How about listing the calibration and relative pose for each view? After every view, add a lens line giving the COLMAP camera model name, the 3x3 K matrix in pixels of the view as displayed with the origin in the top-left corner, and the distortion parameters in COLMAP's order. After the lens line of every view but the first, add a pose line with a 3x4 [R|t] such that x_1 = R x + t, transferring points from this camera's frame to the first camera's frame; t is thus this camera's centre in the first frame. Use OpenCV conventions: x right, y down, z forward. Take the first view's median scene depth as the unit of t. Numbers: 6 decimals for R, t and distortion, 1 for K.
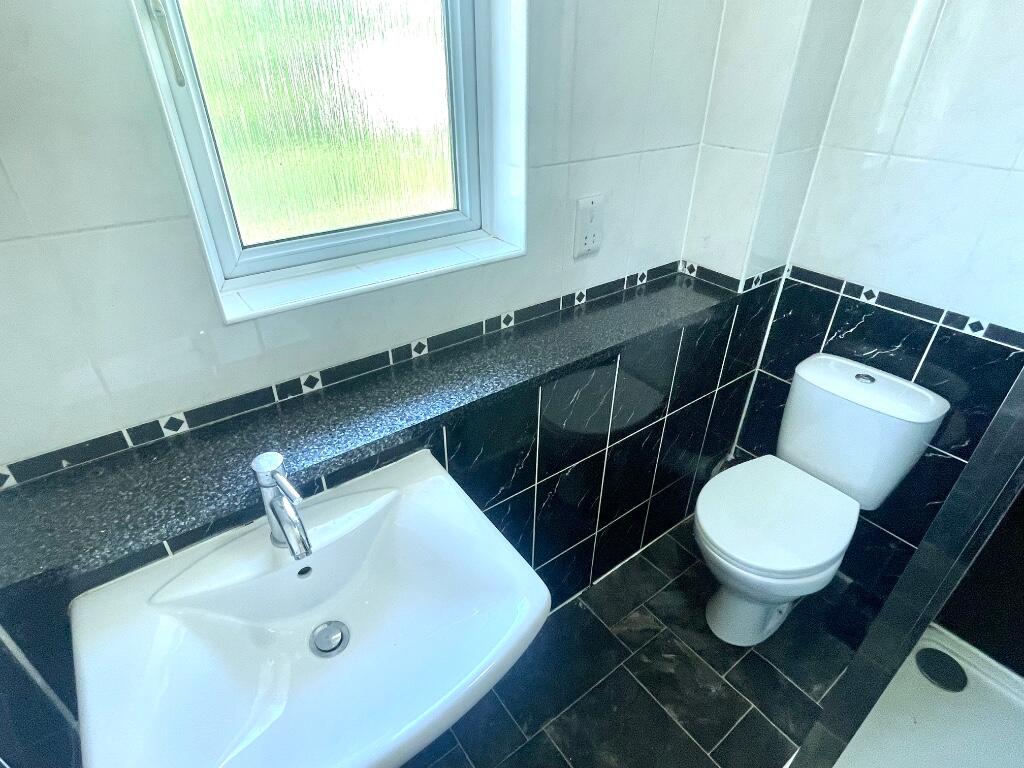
lens RADIAL K [[534.0, 0, 512.0], [0, 534.0, 384.0], [0, 0, 1]] dist [-0.000442, -0.000934]
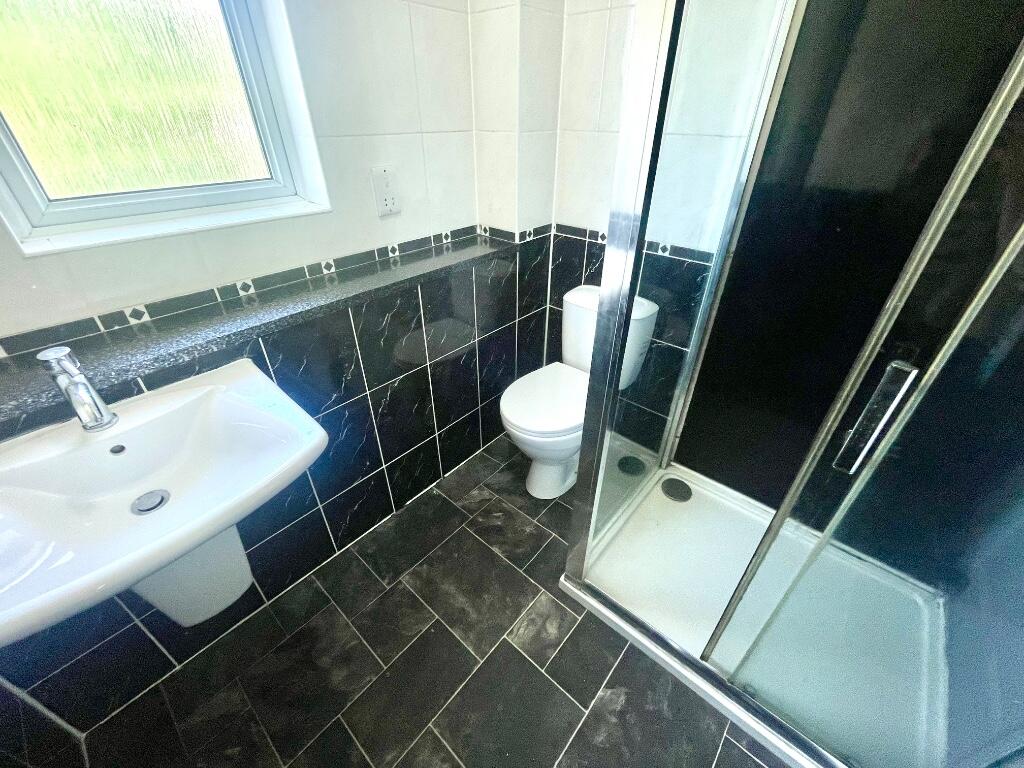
lens RADIAL K [[413.5, 0, 512.0], [0, 413.5, 384.0], [0, 0, 1]] dist [0.001674, 0.000139]
pose [[0.978027, -0.114782, 0.174036, 0.195774], [0.110674, 0.993303, 0.033159, 0.157322], [-0.176676, -0.013169, 0.984181, -0.045289]]
